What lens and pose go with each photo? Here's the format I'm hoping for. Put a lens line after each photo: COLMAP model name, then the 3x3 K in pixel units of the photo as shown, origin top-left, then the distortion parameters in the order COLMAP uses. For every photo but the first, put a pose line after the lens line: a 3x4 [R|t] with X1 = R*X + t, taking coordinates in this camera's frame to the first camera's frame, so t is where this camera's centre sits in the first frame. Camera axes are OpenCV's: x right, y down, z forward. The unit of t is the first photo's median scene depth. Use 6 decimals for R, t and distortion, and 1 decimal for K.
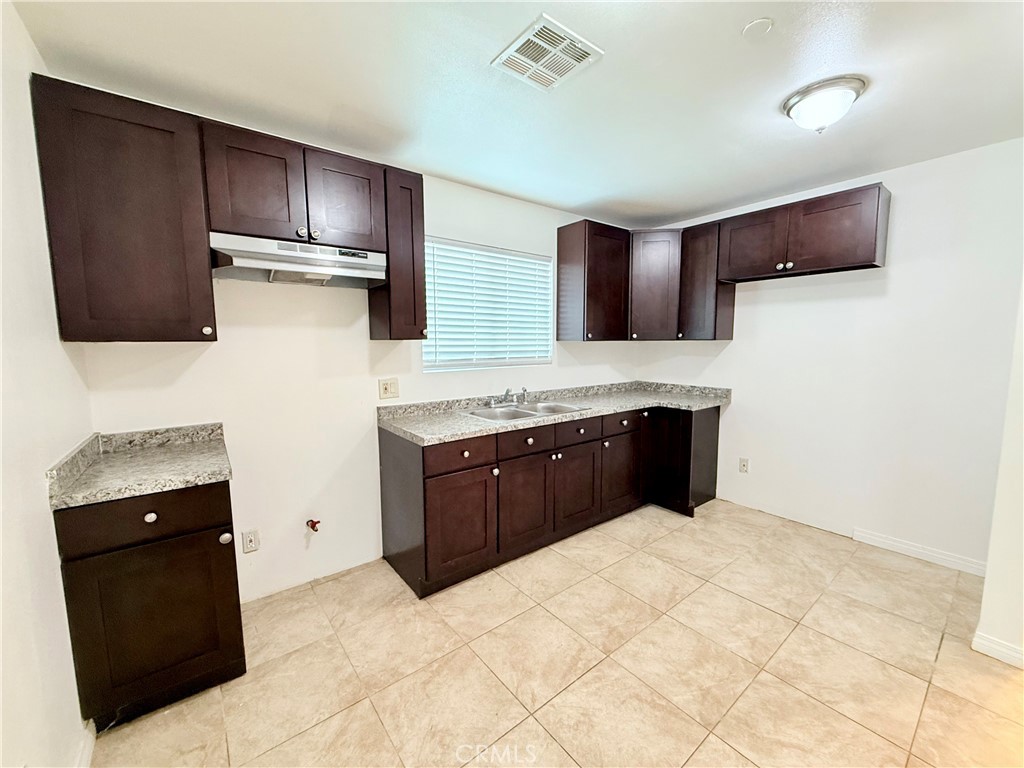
lens RADIAL K [[409.9, 0, 511.6], [0, 409.9, 386.3], [0, 0, 1]] dist [-0.000364, 0.000265]
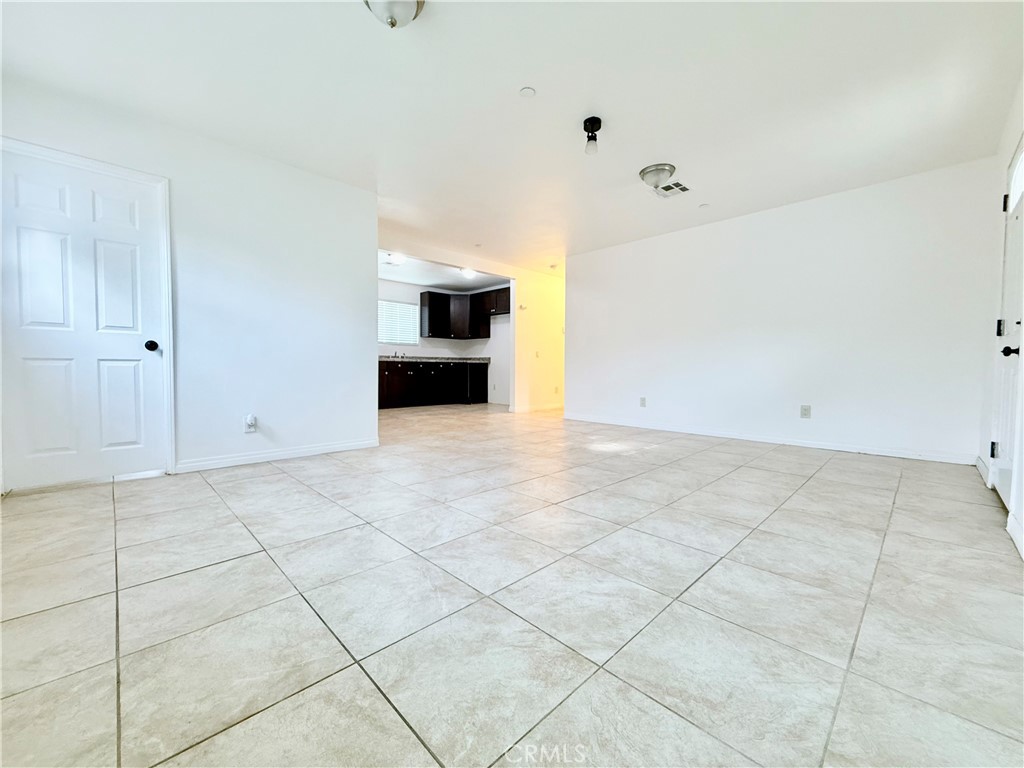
lens RADIAL K [[409.9, 0, 517.3], [0, 409.9, 383.6], [0, 0, 1]] dist [-0.000364, 0.000265]
pose [[0.992394, 0.003827, 0.123043, 0.615918], [0.004385, 0.997784, -0.066397, 0.538939], [-0.123024, 0.066431, 0.990178, -2.409927]]
